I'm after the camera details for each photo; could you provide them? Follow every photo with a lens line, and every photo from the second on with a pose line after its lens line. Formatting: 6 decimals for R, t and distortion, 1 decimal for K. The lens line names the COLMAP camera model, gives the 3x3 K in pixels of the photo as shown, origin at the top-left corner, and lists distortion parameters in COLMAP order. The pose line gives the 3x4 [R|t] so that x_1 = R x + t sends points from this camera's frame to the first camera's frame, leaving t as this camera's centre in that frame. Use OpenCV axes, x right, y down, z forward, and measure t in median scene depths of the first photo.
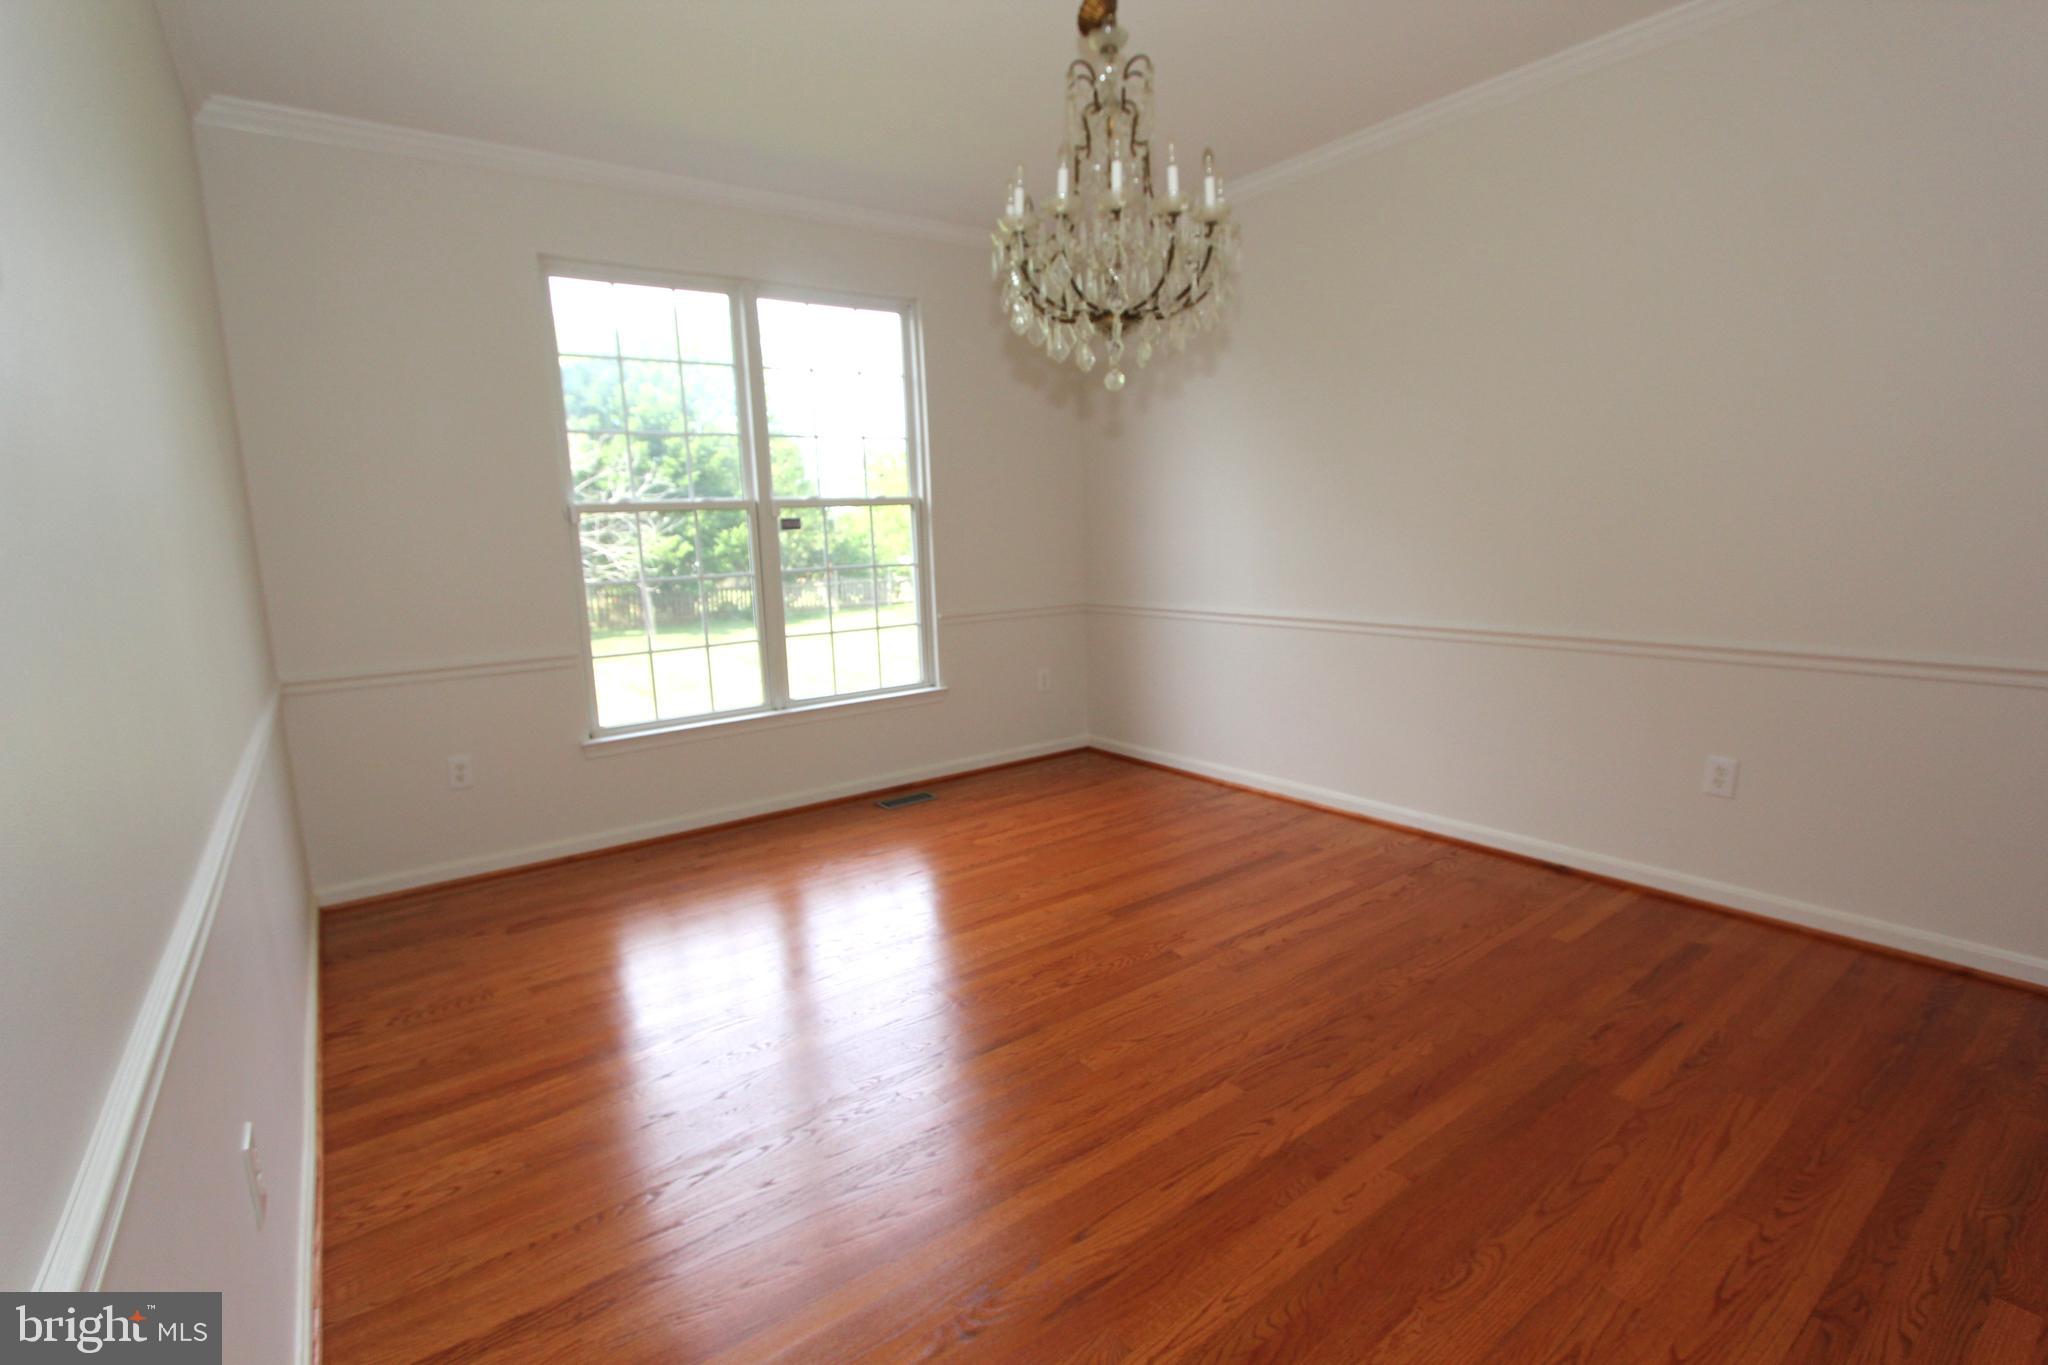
lens RADIAL K [[961.8, 0, 1019.5], [0, 961.8, 670.6], [0, 0, 1]] dist [-0.000146, 0.000064]
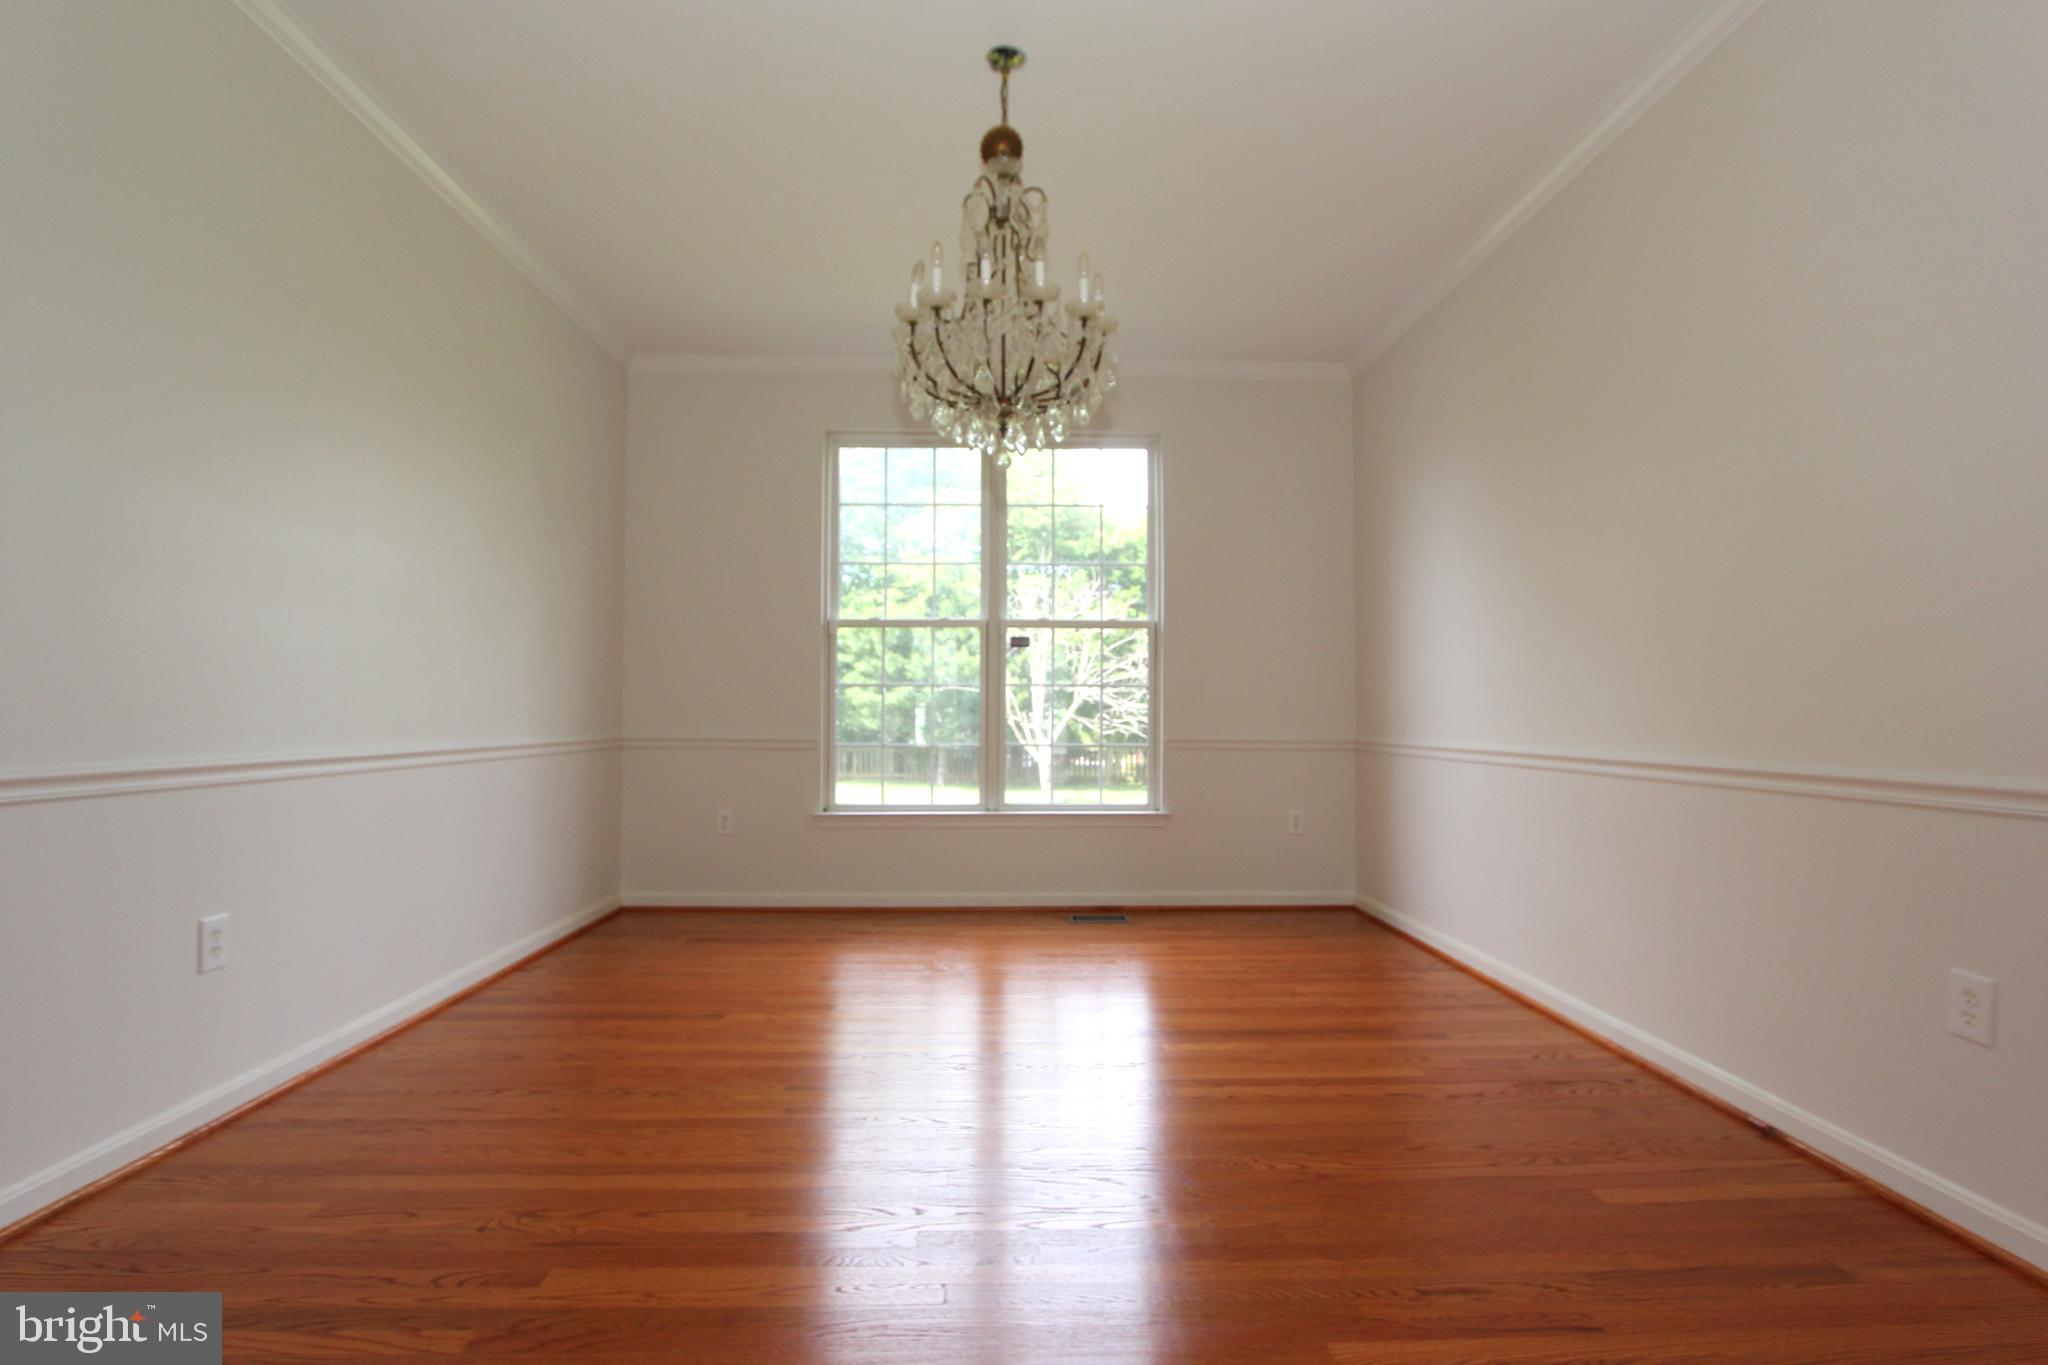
lens RADIAL K [[966.7, 0, 1024.0], [0, 966.7, 682.5], [0, 0, 1]] dist [-0.001562, -0.000455]
pose [[0.829814, 0.020833, -0.557651, 0.385532], [-0.115075, 0.984213, -0.134468, 0.041218], [0.546046, 0.175756, 0.819111, 0.108933]]
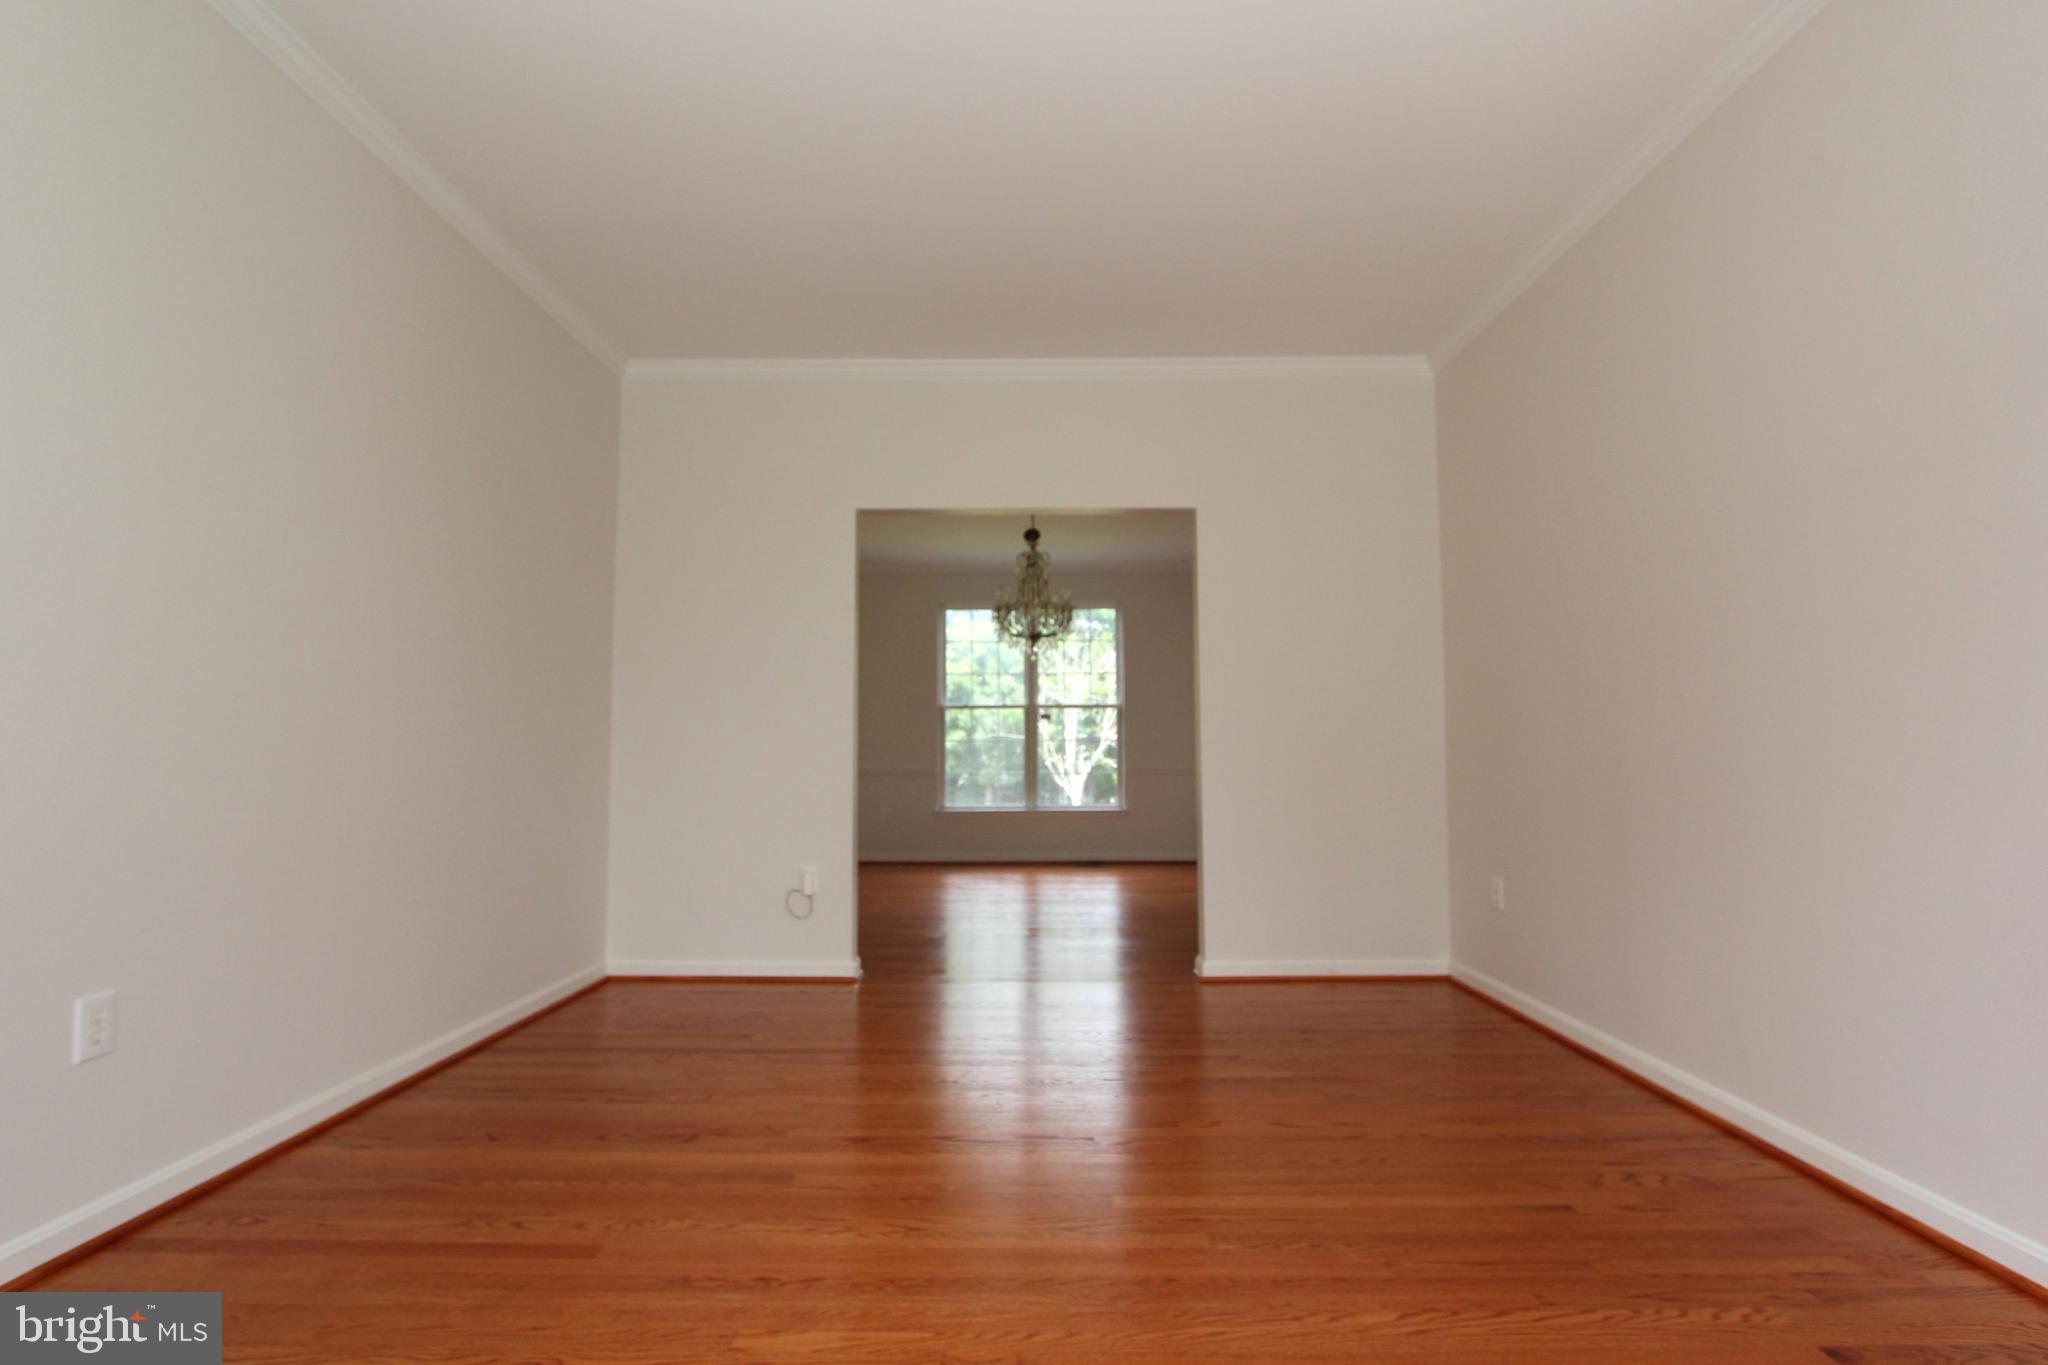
lens RADIAL K [[961.8, 0, 1019.5], [0, 961.8, 670.6], [0, 0, 1]] dist [-0.000146, 0.000064]
pose [[0.803381, -0.017992, -0.595193, 0.933635], [-0.114843, 0.976096, -0.184519, 0.134563], [0.584285, 0.216593, 0.782111, -0.641799]]
